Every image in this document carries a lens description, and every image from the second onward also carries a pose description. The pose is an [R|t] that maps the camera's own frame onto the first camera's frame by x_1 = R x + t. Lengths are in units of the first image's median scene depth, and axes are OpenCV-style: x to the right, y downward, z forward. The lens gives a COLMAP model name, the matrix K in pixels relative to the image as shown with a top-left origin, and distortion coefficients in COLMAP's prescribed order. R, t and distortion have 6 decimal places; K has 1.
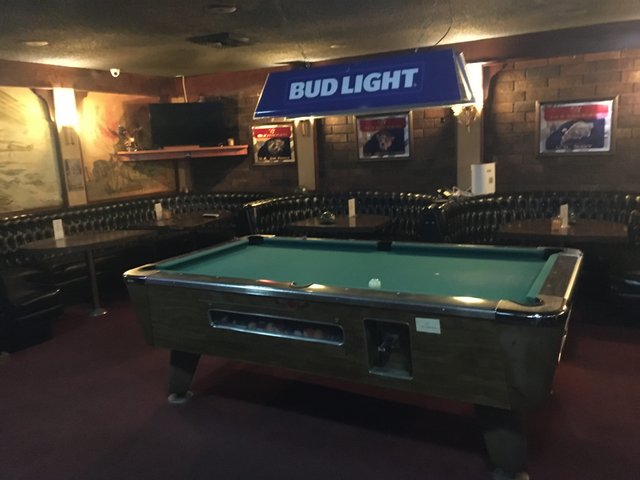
lens RADIAL K [[553.4, 0, 320.0], [0, 553.4, 240.0], [0, 0, 1]] dist [0.066031, -0.108548]
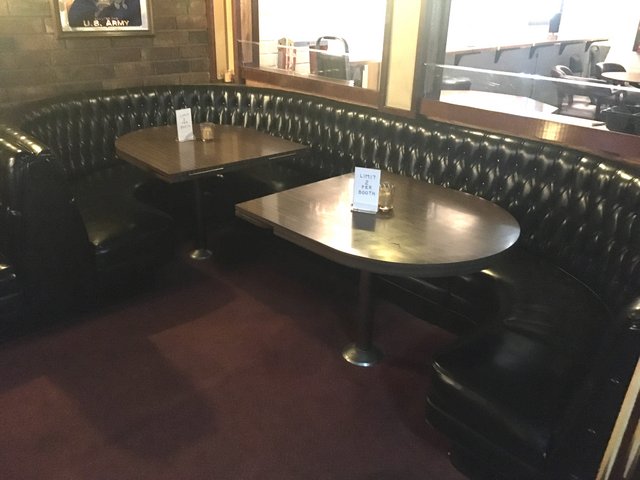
lens RADIAL K [[549.4, 0, 320.0], [0, 549.4, 240.0], [0, 0, 1]] dist [0.067727, -0.107601]
pose [[0.315038, -0.311585, 0.896474, -0.457081], [0.126910, 0.949920, 0.285563, -0.093413], [-0.940556, 0.023808, 0.338804, 0.707615]]
